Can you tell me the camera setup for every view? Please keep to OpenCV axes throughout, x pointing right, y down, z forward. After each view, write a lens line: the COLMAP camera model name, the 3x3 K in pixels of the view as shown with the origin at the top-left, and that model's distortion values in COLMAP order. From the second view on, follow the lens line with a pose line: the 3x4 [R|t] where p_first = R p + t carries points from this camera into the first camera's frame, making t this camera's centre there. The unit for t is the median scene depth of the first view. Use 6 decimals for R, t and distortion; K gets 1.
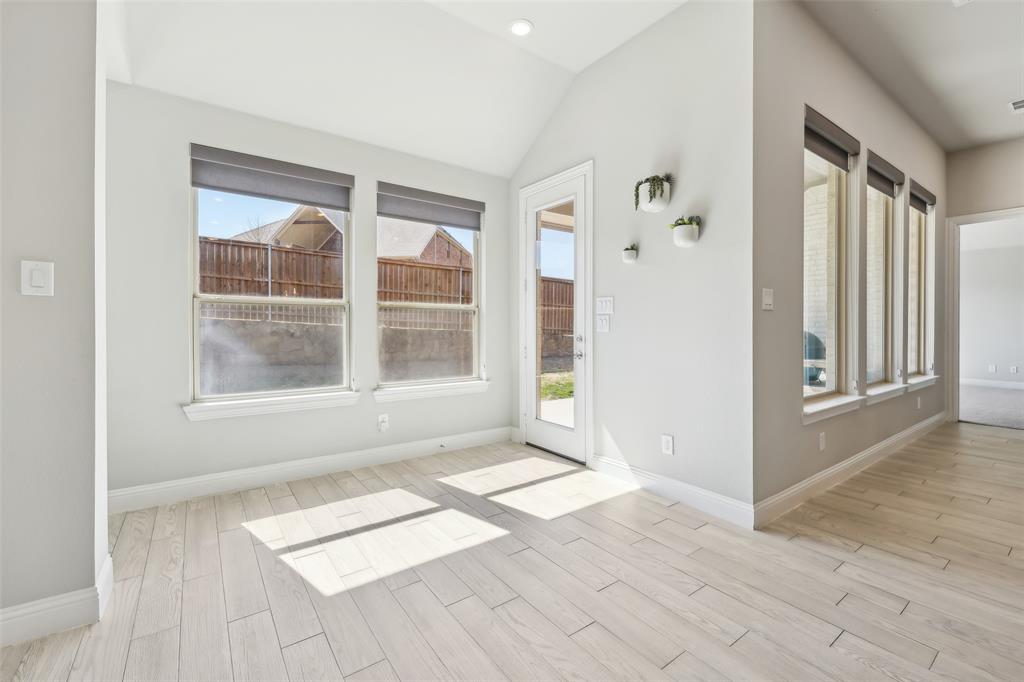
lens RADIAL K [[434.7, 0, 517.5], [0, 434.7, 335.2], [0, 0, 1]] dist [0.002869, 0.000029]
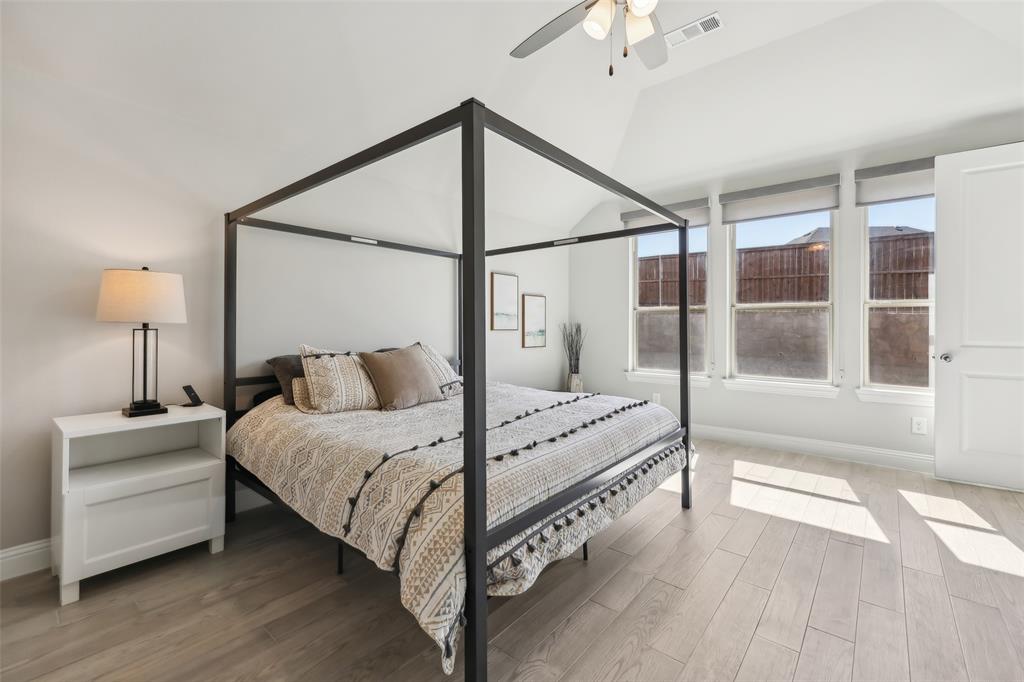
lens RADIAL K [[434.7, 0, 518.2], [0, 434.7, 333.6], [0, 0, 1]] dist [0.002869, 0.000029]
pose [[0.229836, 0.000802, -0.973229, 0.477563], [-0.023930, 0.999702, -0.004827, 0.022085], [0.972935, 0.024399, 0.229786, -0.002329]]
